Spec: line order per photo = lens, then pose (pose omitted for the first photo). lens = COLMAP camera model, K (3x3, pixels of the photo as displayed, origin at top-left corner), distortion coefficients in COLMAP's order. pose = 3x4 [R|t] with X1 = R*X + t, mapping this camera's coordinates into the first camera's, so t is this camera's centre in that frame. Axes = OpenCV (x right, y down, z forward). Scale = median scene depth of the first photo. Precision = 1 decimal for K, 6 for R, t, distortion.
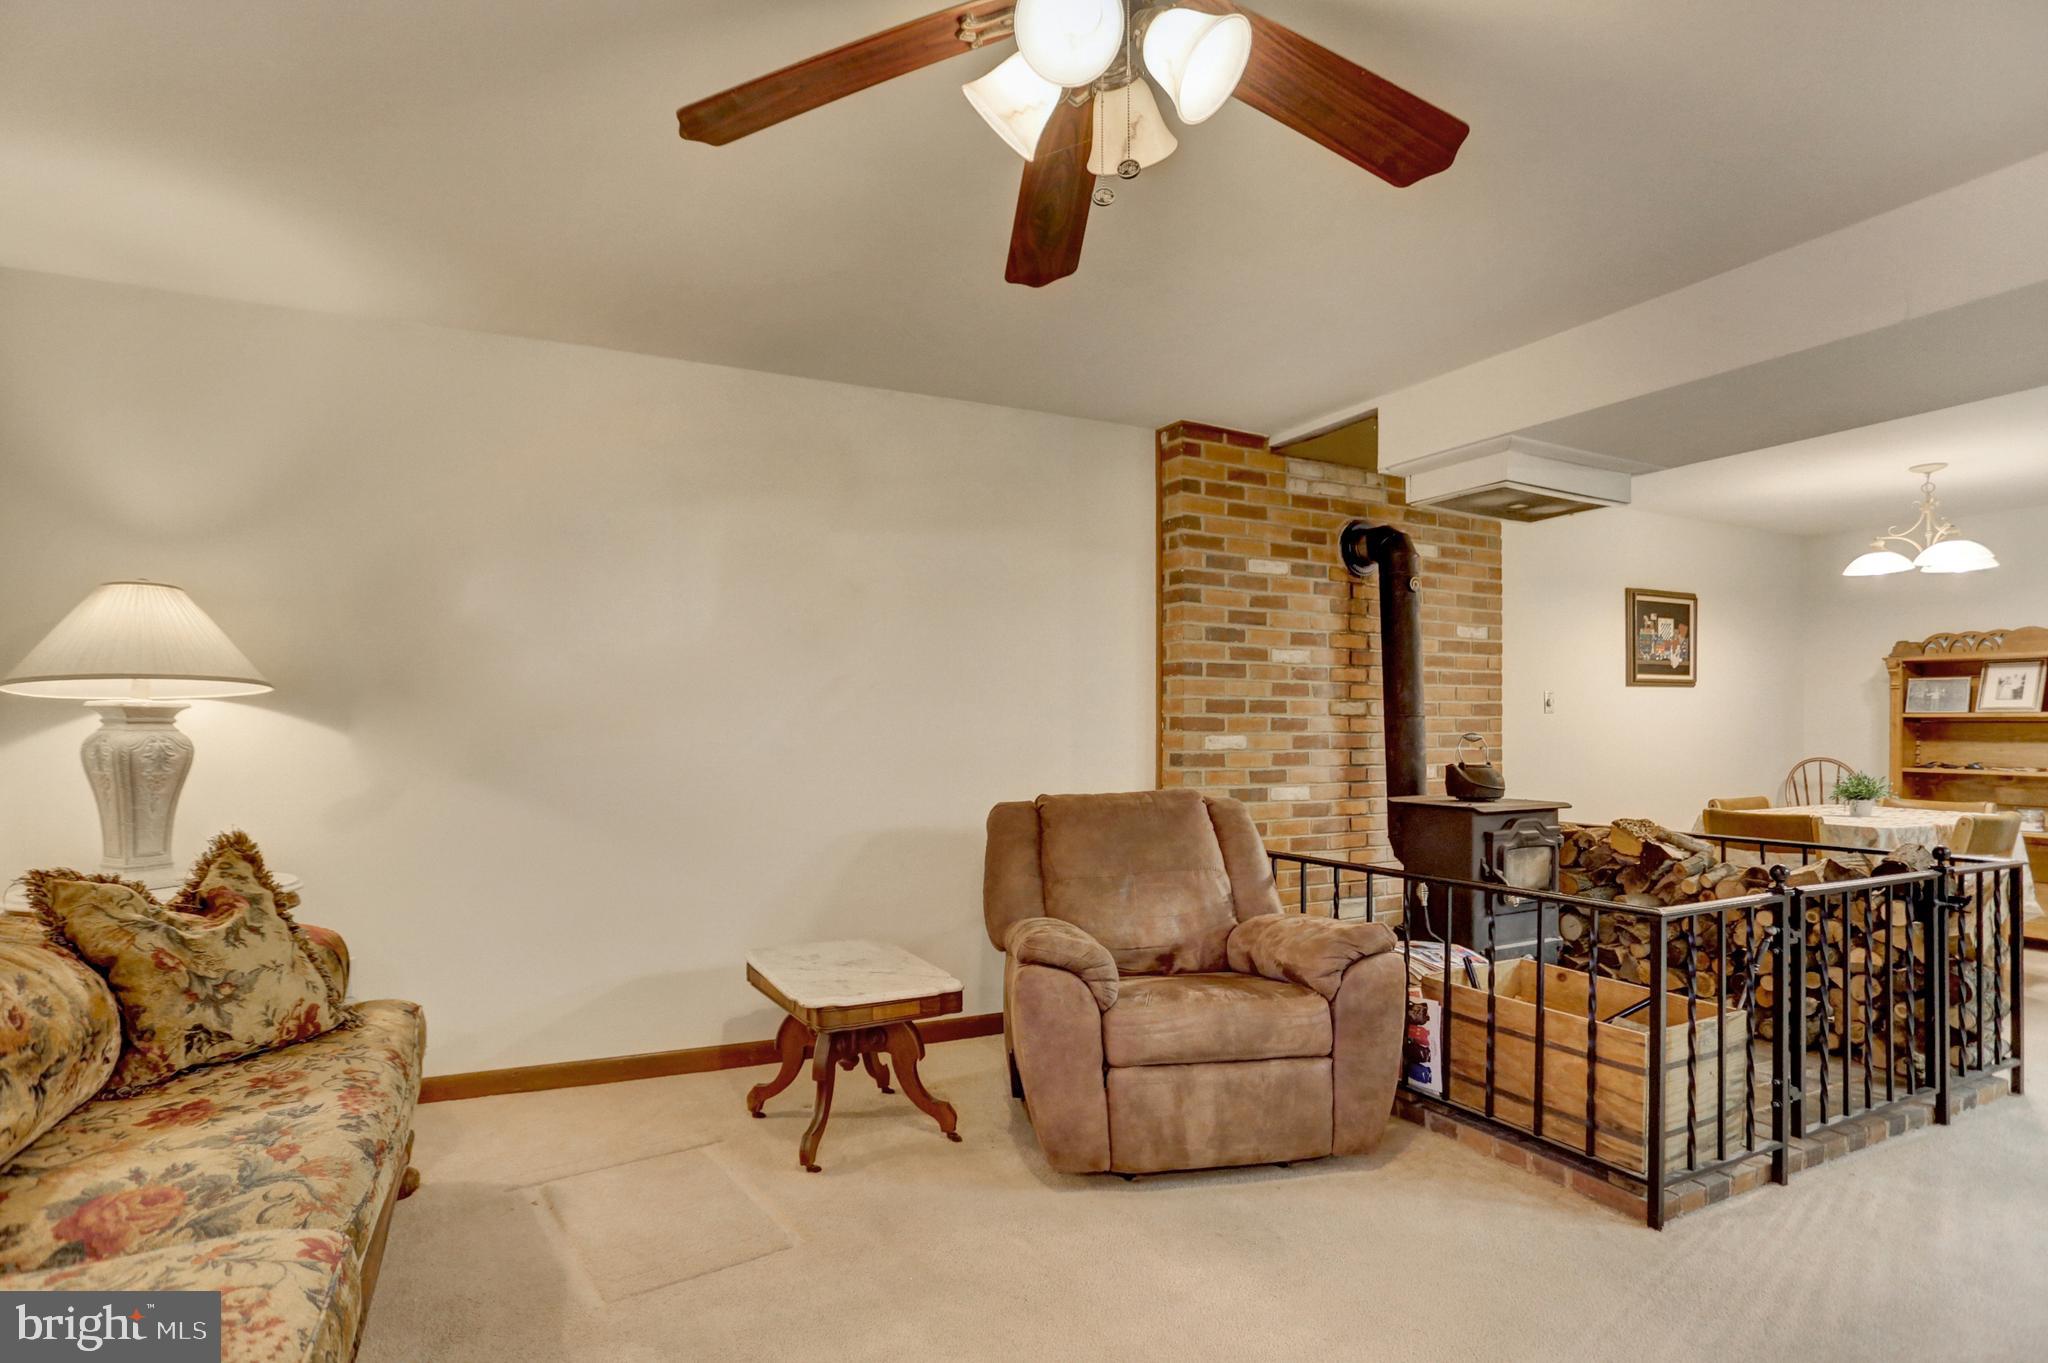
lens RADIAL K [[989.8, 0, 1023.4], [0, 989.8, 718.9], [0, 0, 1]] dist [-0.053115, 0.024389]
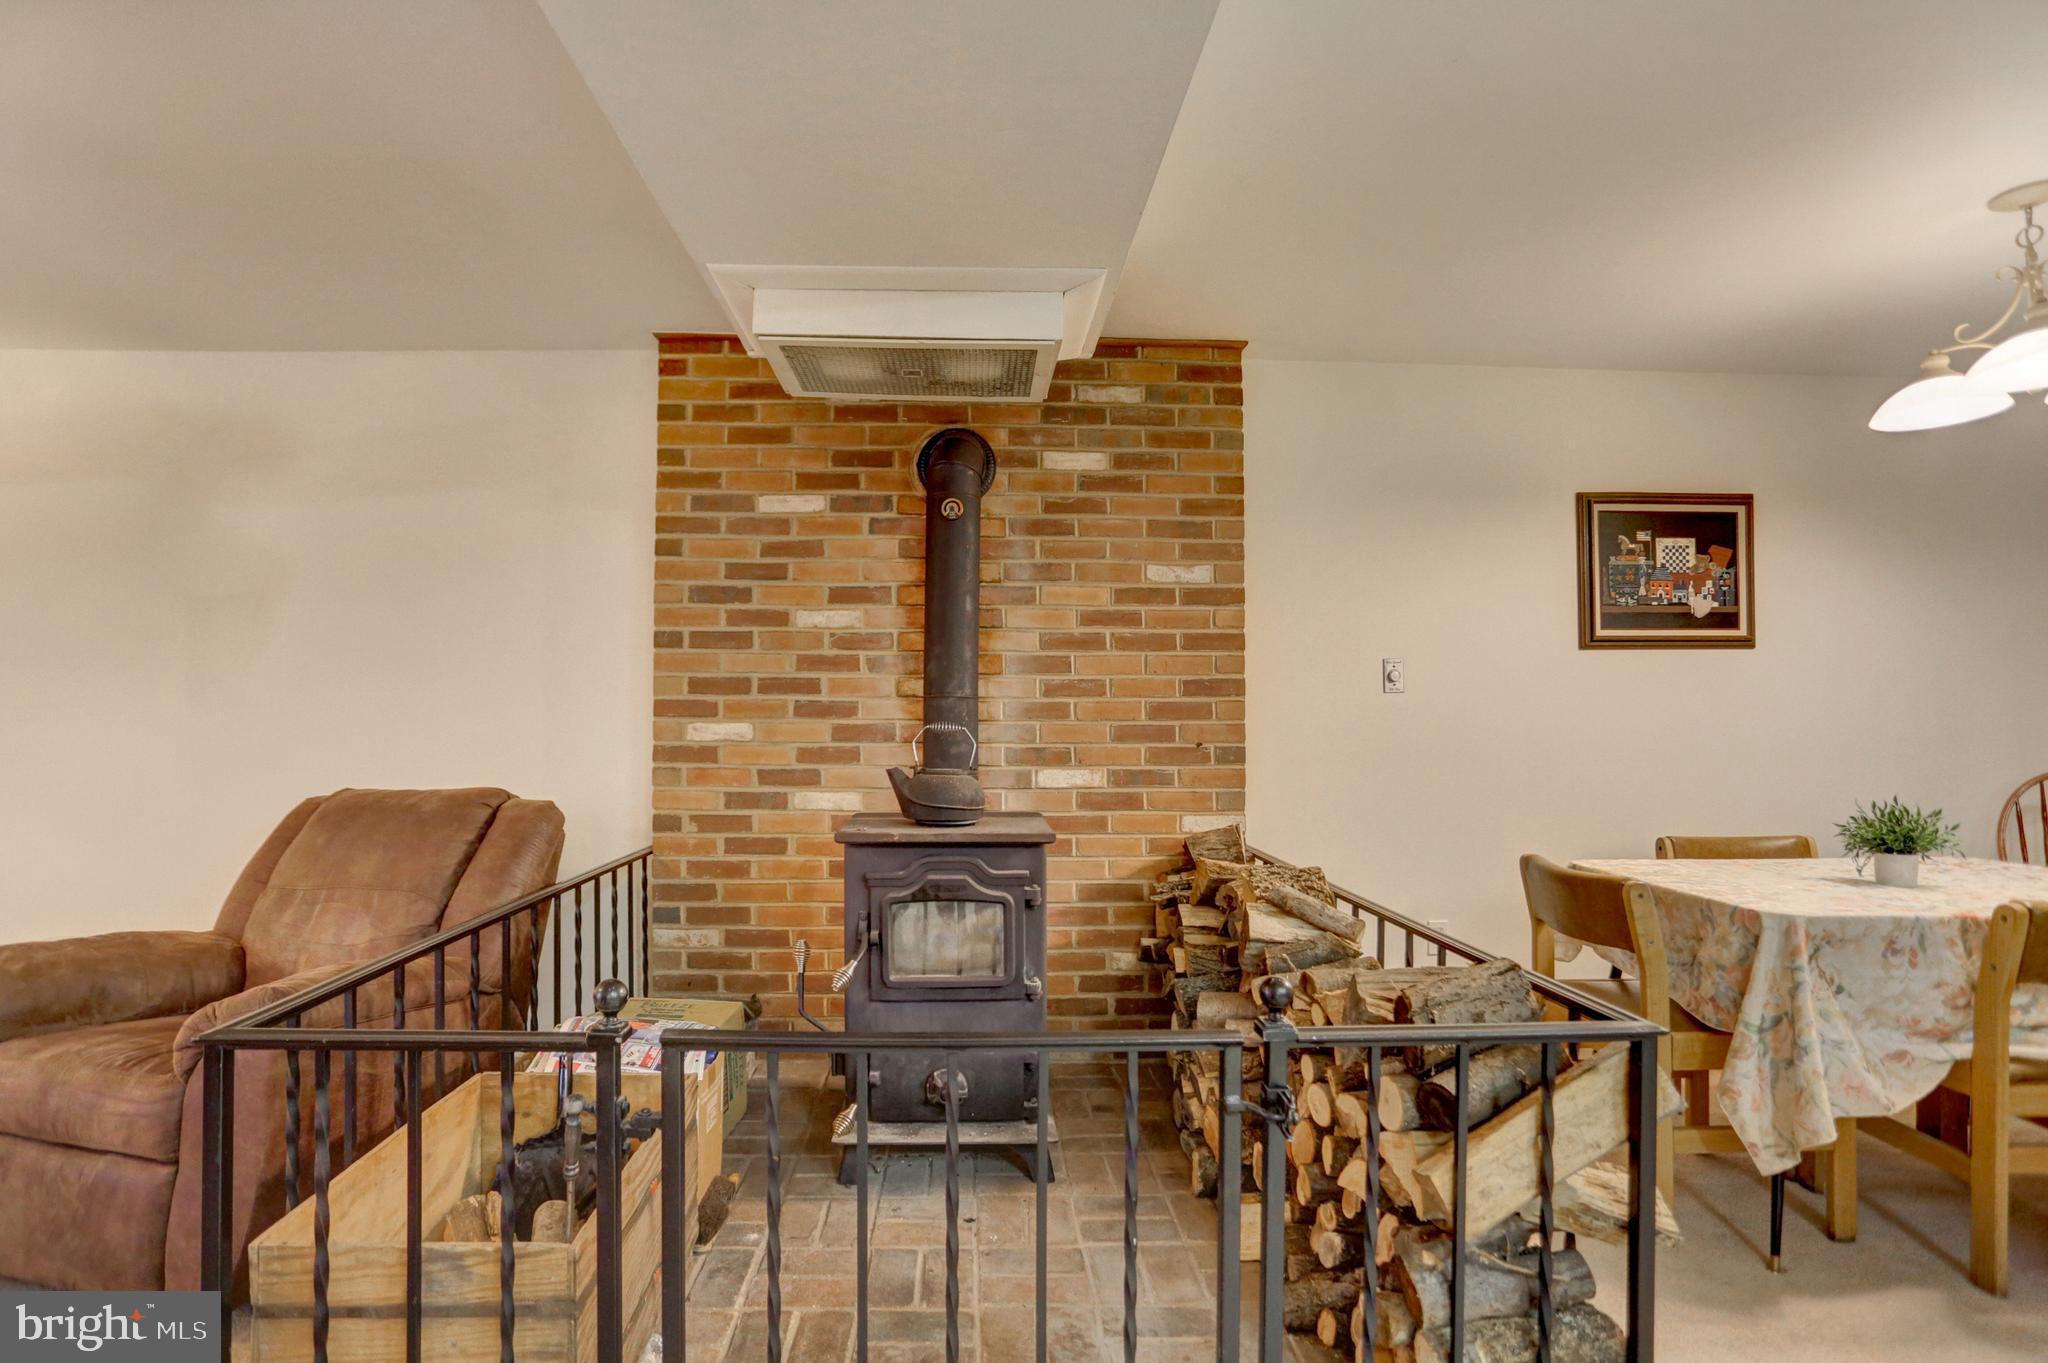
lens RADIAL K [[989.8, 0, 1017.2], [0, 989.8, 685.3], [0, 0, 1]] dist [-0.053115, 0.024389]
pose [[0.919422, -0.009046, -0.393168, 0.687580], [0.001995, 0.999830, -0.018340, 0.001627], [0.393267, 0.016077, 0.919284, 0.353516]]
